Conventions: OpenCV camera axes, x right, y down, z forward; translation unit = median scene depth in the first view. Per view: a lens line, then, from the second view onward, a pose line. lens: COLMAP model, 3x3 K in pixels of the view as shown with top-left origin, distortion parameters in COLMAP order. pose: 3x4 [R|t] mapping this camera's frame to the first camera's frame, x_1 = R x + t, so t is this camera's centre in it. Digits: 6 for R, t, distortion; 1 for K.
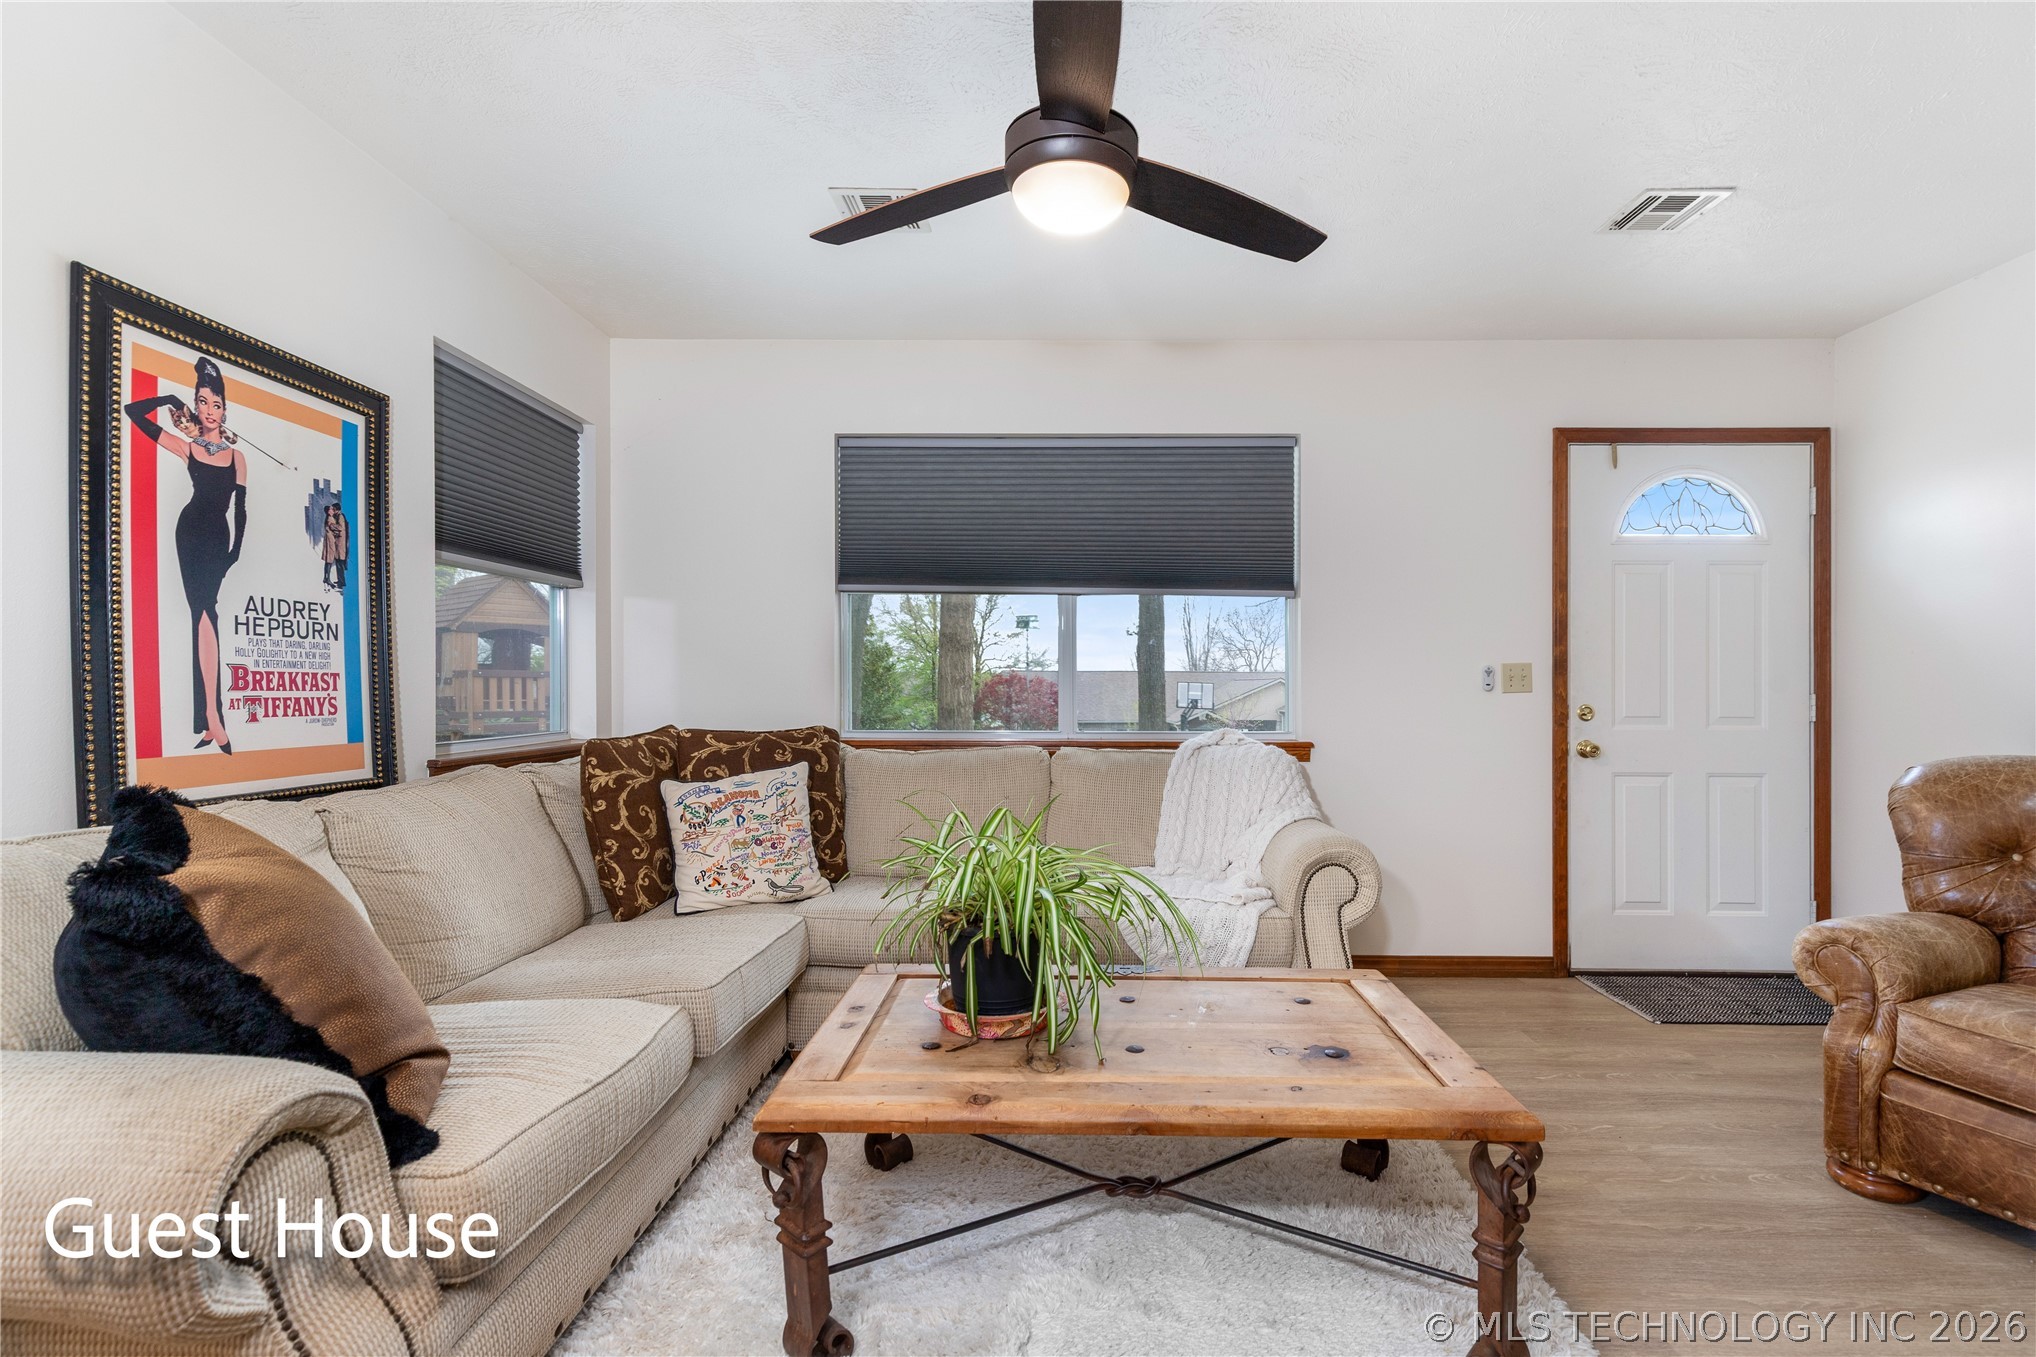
lens RADIAL K [[931.6, 0, 1022.1], [0, 931.6, 691.1], [0, 0, 1]] dist [0.002679, -0.000145]
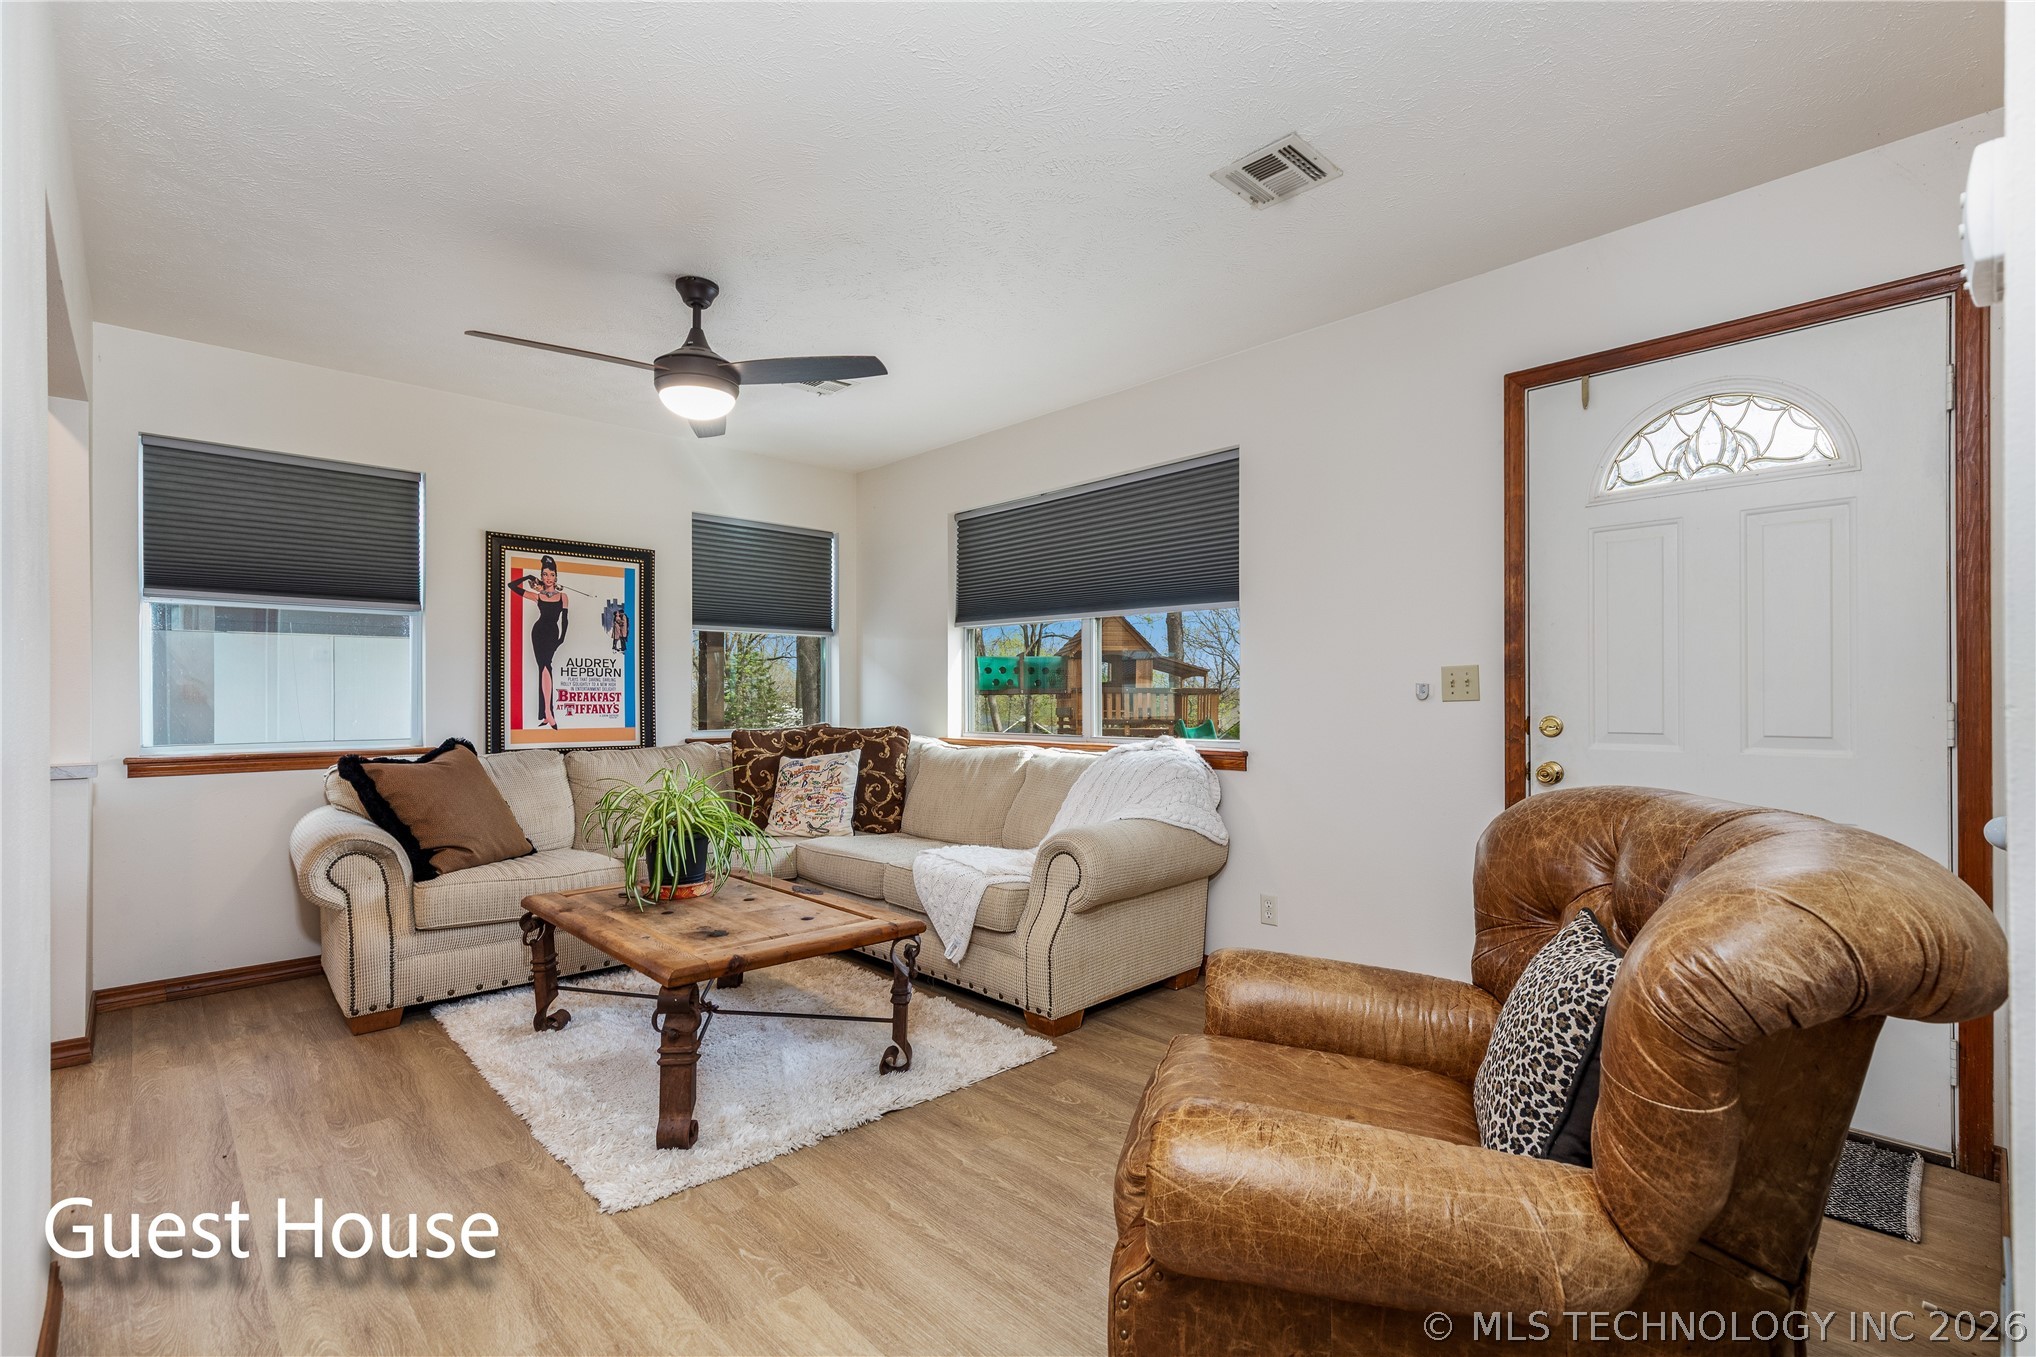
lens RADIAL K [[924.3, 0, 1034.8], [0, 924.3, 705.8], [0, 0, 1]] dist [0.001822, -0.000318]
pose [[0.702253, 0.000287, -0.711927, 1.341365], [0.000147, 1.000000, 0.000548, 0.008099], [0.711927, -0.000489, 0.702253, 0.224208]]
